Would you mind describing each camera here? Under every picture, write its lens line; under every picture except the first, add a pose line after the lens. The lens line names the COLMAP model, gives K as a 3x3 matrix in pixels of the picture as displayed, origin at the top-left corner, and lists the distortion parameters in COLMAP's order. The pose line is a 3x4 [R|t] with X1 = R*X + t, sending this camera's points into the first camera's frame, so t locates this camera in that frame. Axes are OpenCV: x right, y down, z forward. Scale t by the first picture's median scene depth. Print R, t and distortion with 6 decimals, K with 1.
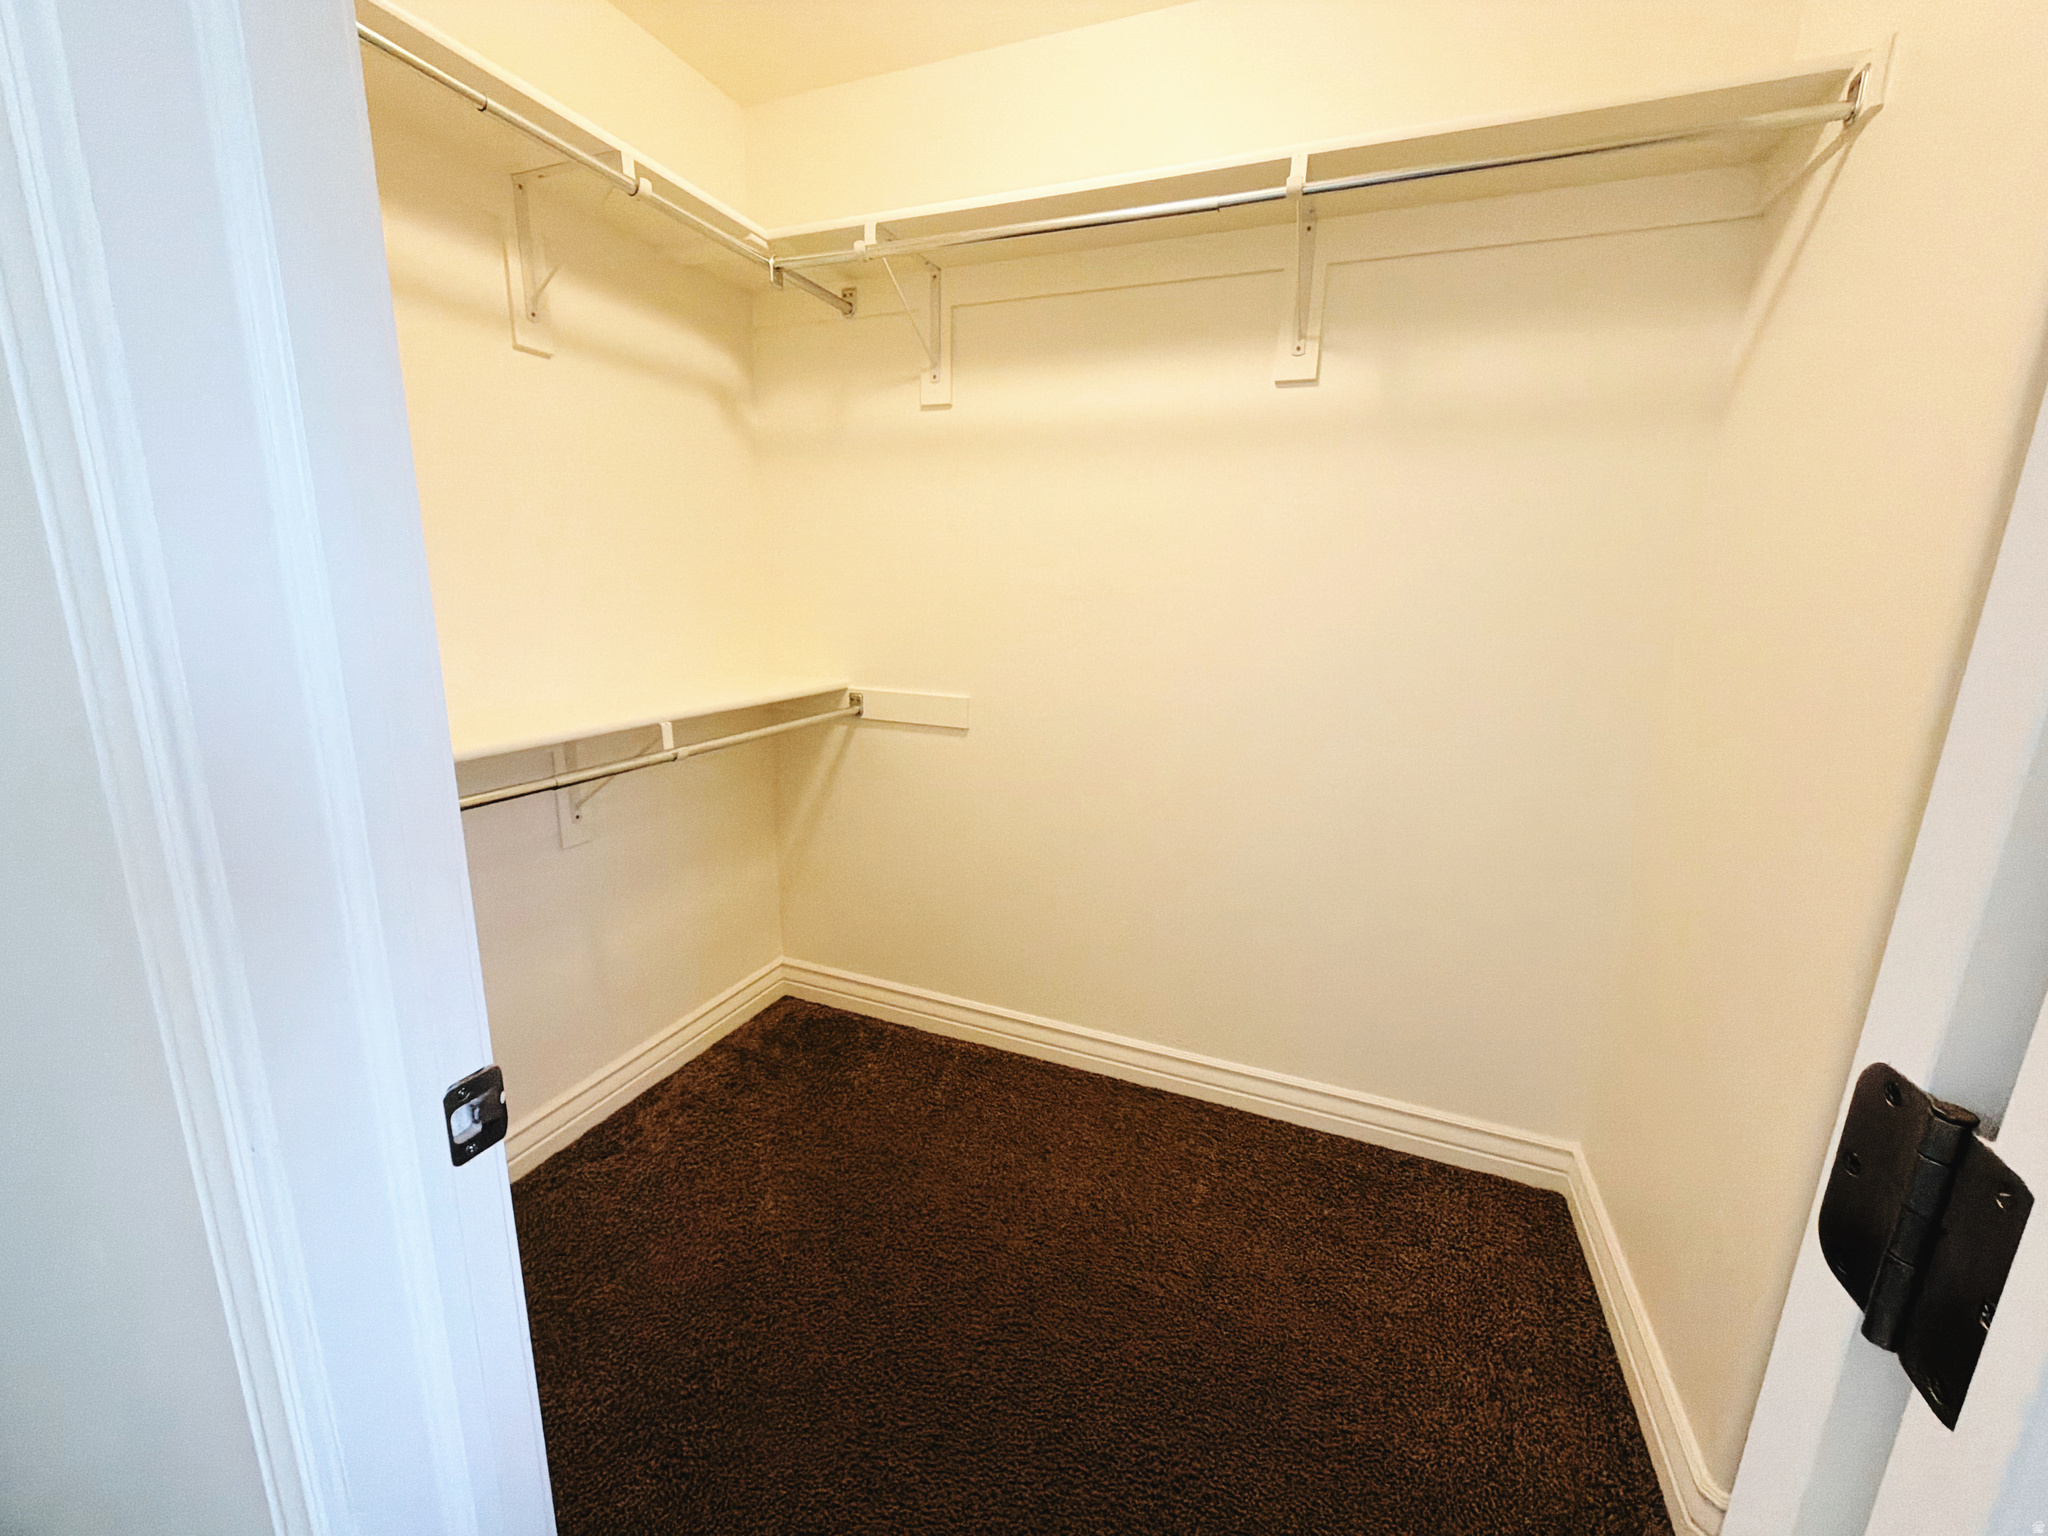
lens RADIAL K [[823.6, 0, 1015.4], [0, 823.6, 763.4], [0, 0, 1]] dist [0.003515, 0.000563]
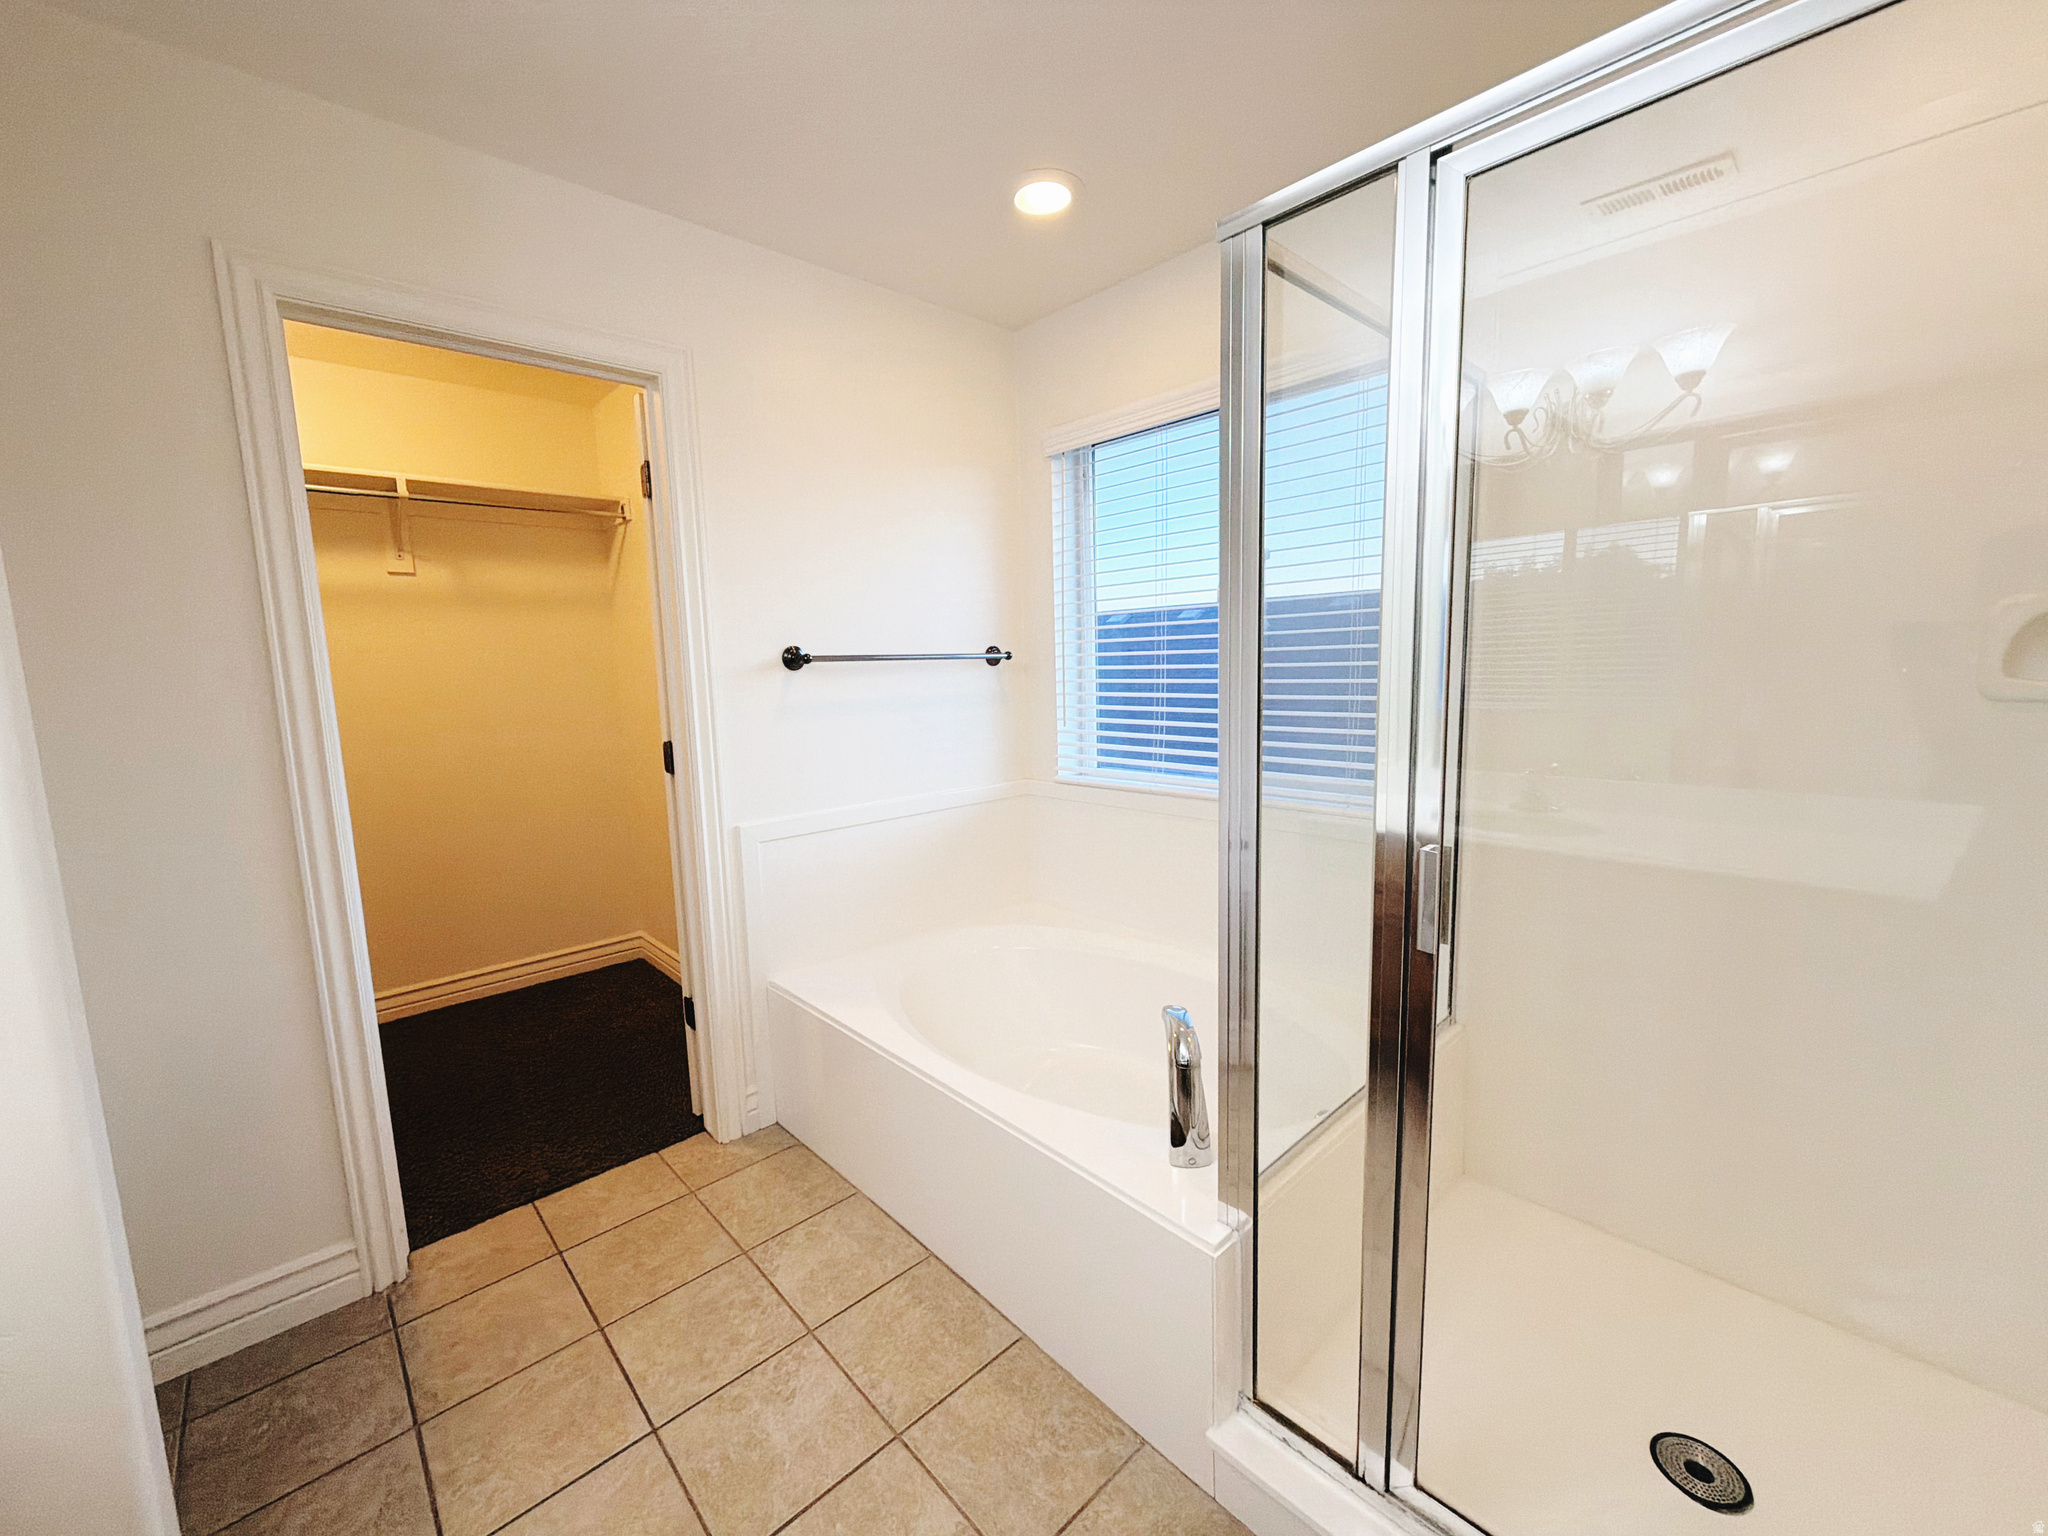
lens RADIAL K [[823.6, 0, 1015.4], [0, 823.6, 763.4], [0, 0, 1]] dist [0.003515, 0.000563]
pose [[0.419418, -0.149661, 0.895372, -0.792339], [0.236414, 0.970290, 0.051441, 0.170072], [-0.876468, 0.190103, 0.442339, -0.918246]]
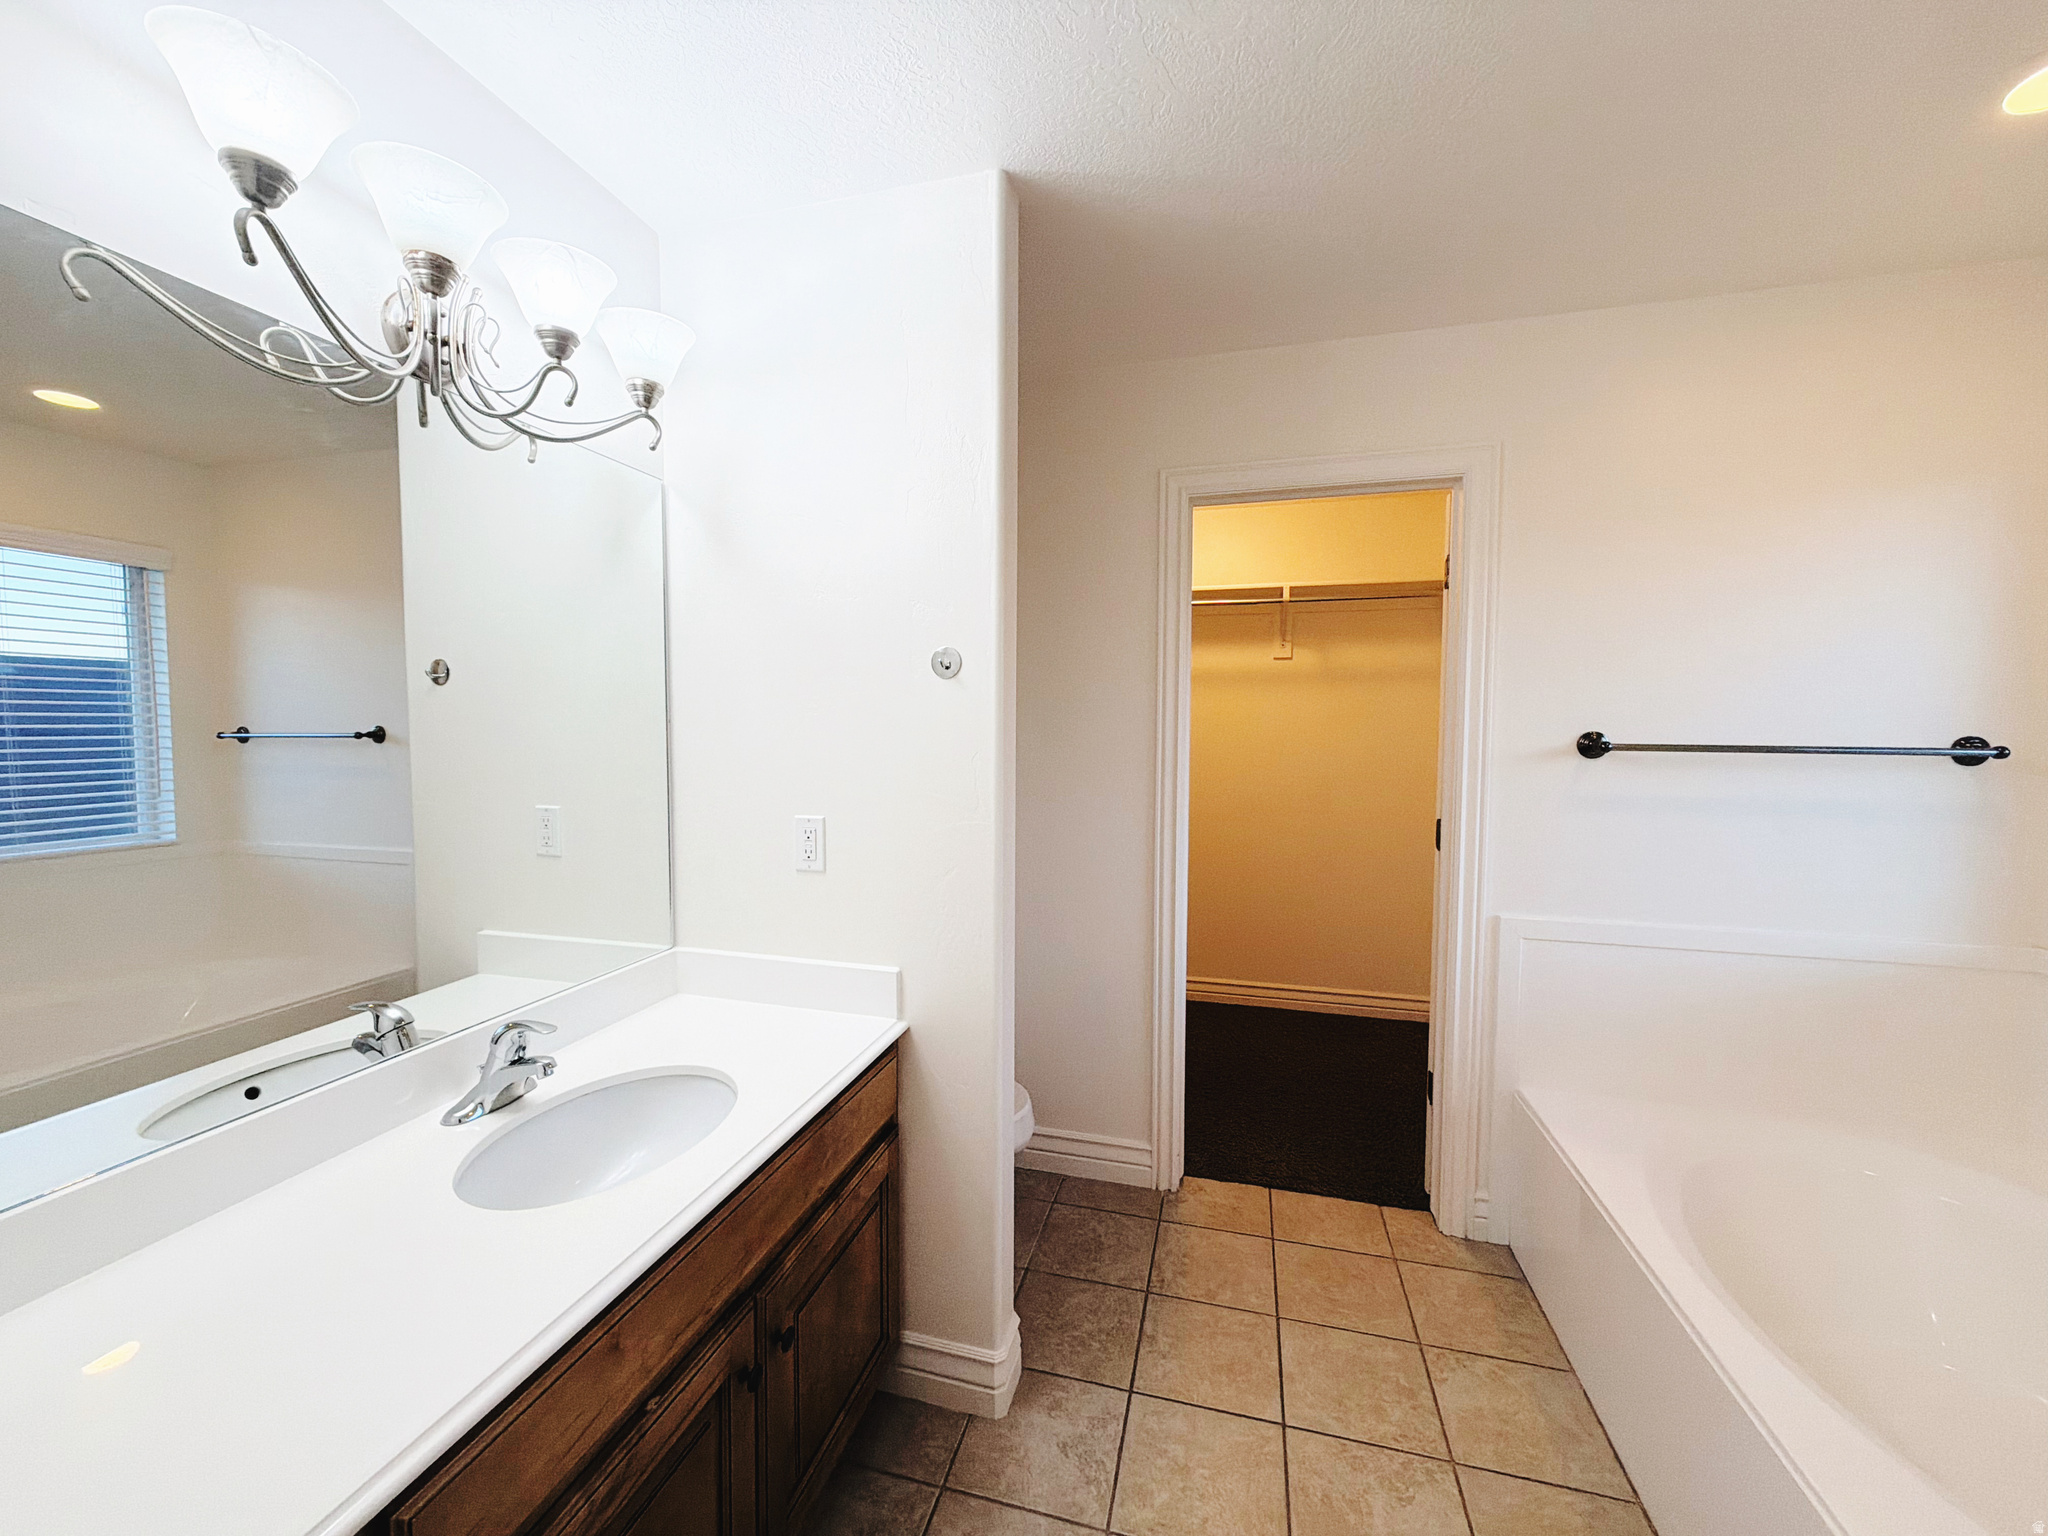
lens RADIAL K [[823.6, 0, 1015.4], [0, 823.6, 763.4], [0, 0, 1]] dist [0.003515, 0.000563]
pose [[0.992501, -0.029294, 0.118676, -0.692719], [0.048764, 0.985146, -0.164648, 0.171169], [-0.112090, 0.169201, 0.979187, -1.136278]]
